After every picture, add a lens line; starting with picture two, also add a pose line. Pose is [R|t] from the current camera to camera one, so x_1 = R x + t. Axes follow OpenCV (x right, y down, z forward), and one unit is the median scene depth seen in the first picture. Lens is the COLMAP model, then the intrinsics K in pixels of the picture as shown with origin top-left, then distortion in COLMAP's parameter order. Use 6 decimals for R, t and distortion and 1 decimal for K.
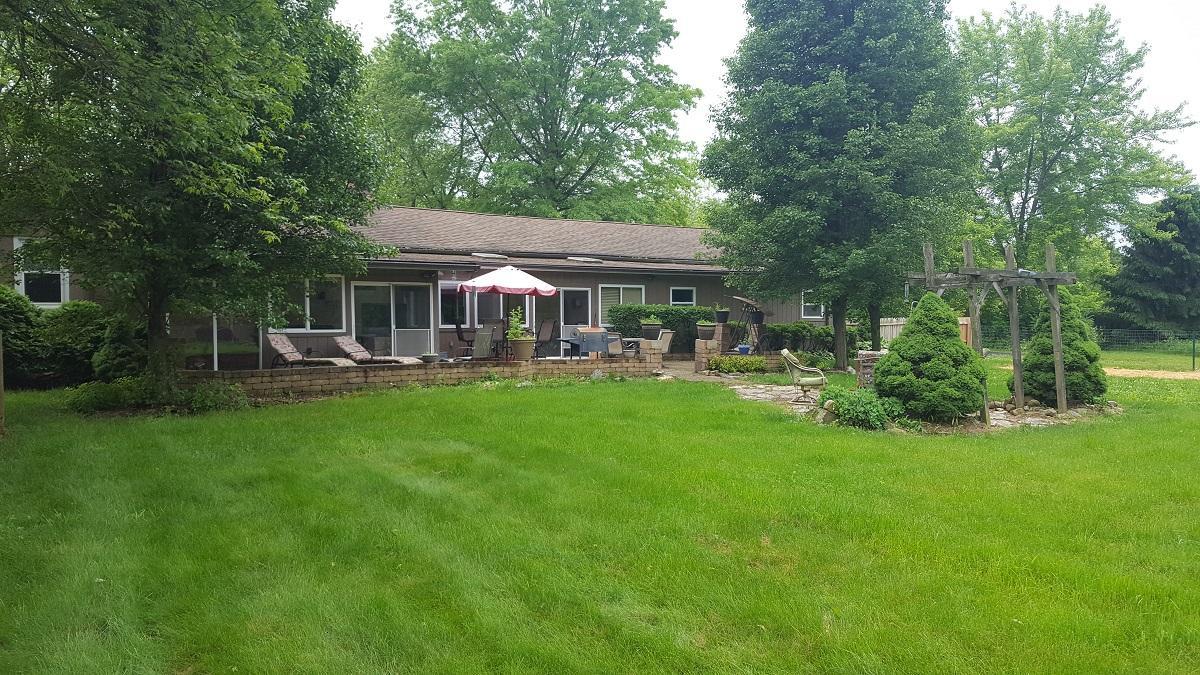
lens RADIAL K [[883.8, 0, 601.9], [0, 883.8, 333.4], [0, 0, 1]] dist [0.169338, -0.333873]
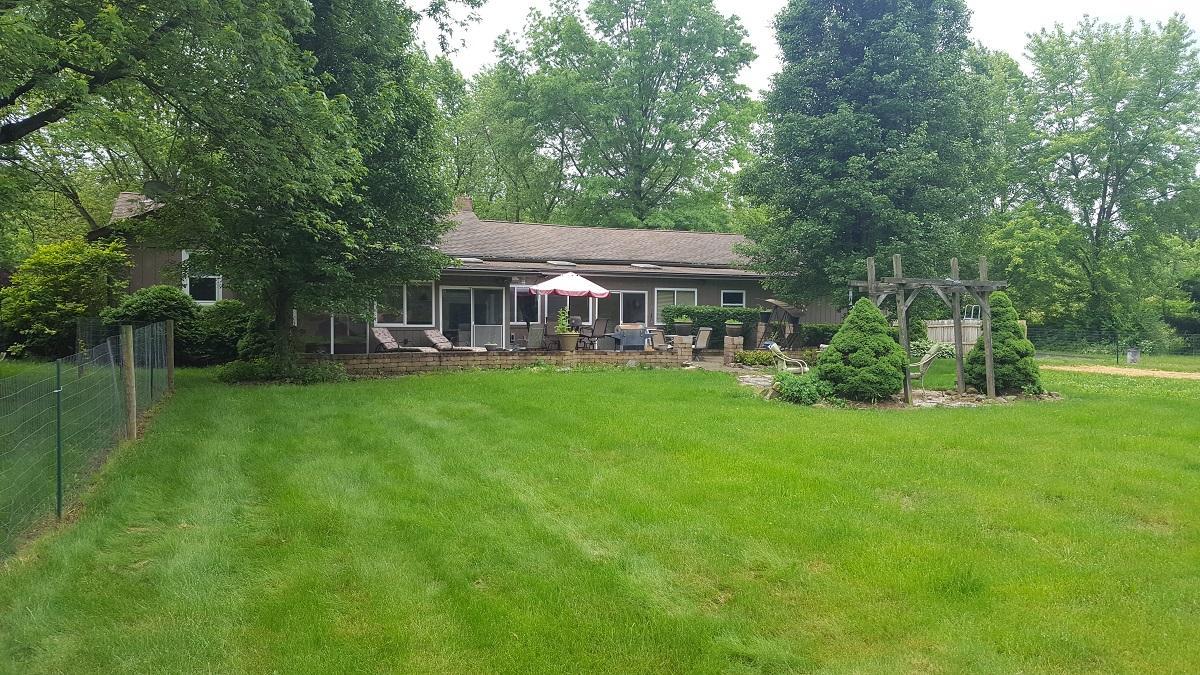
lens RADIAL K [[883.8, 0, 601.9], [0, 883.8, 333.4], [0, 0, 1]] dist [0.169338, -0.333873]
pose [[0.989441, 0.011353, -0.144492, 0.115087], [-0.011514, 0.999934, -0.000282, 0.005313], [0.144479, 0.001943, 0.989506, -0.170640]]
